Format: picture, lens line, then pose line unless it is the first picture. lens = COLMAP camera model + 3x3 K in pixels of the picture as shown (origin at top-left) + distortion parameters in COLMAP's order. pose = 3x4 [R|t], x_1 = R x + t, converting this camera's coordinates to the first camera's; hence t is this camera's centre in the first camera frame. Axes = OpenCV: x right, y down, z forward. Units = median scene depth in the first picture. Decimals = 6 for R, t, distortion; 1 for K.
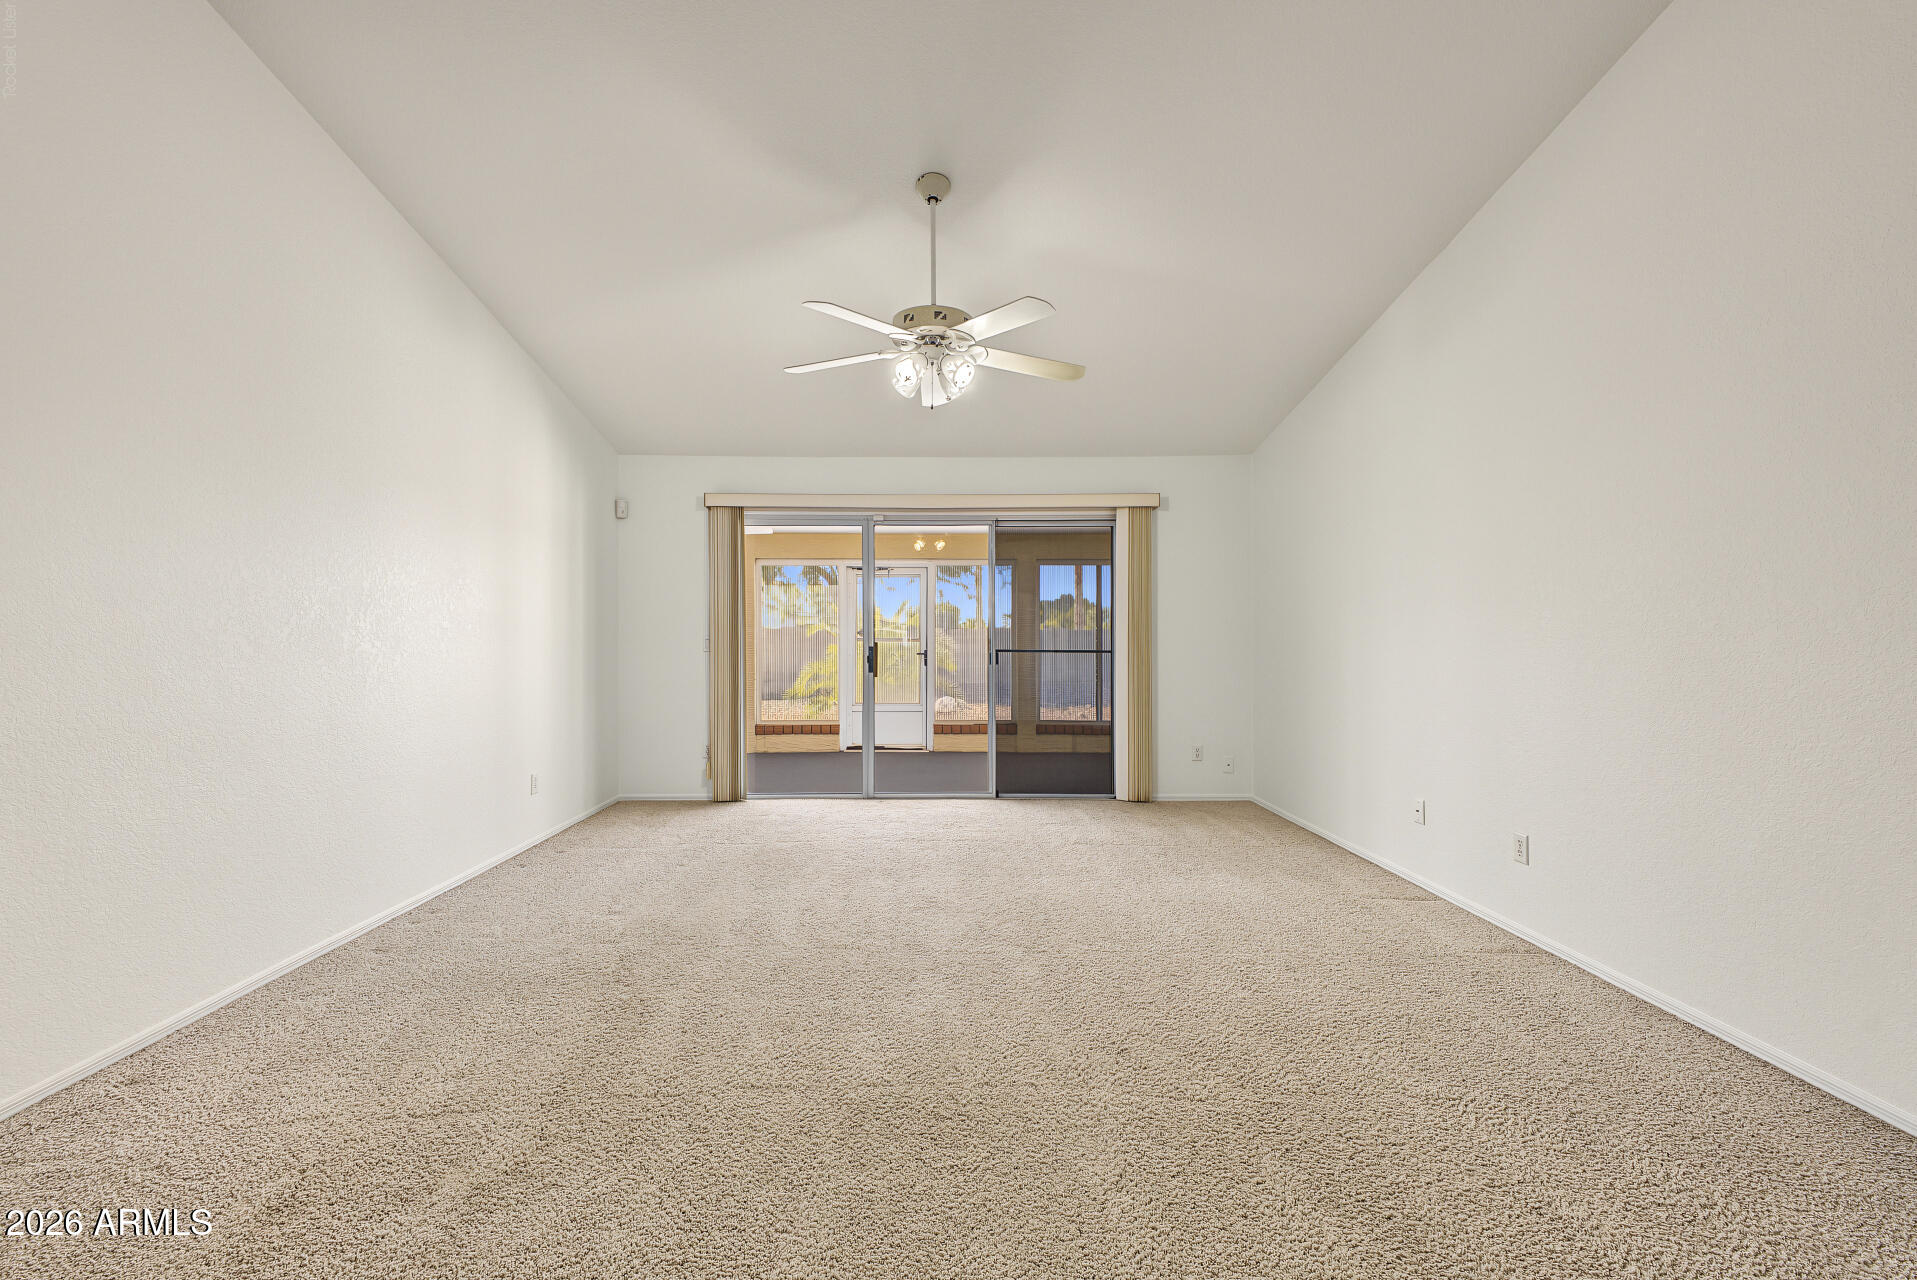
lens RADIAL K [[777.6, 0, 929.8], [0, 777.6, 644.8], [0, 0, 1]] dist [0.010973, -0.000252]
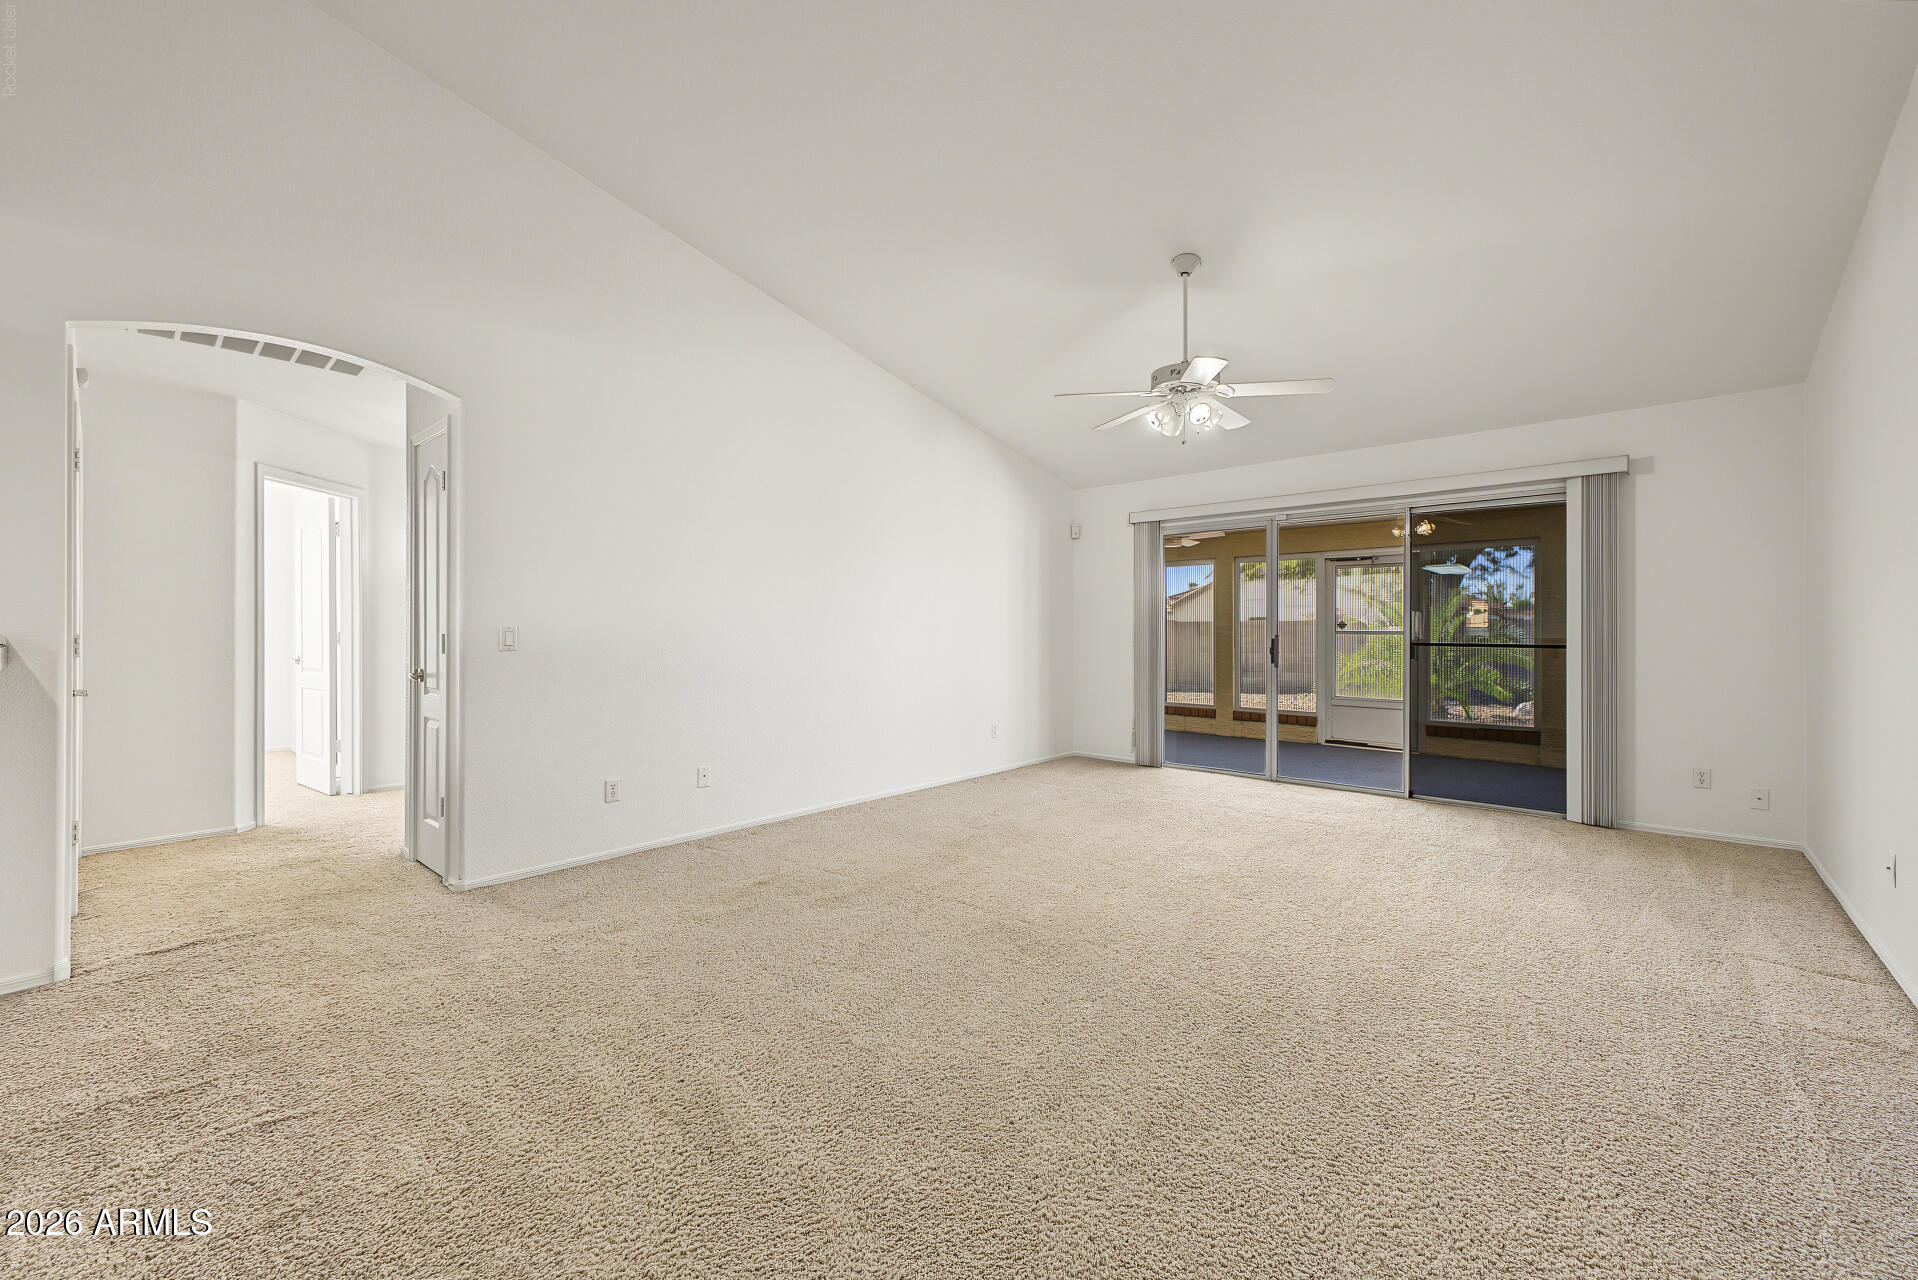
lens RADIAL K [[755.7, 0, 959.0], [0, 755.7, 640.0], [0, 0, 1]] dist [0.009243, -0.003064]
pose [[0.745802, 0.008011, -0.666119, 0.302342], [-0.007781, 0.999964, 0.003314, 0.003960], [0.666122, 0.002711, 0.745838, -0.069996]]
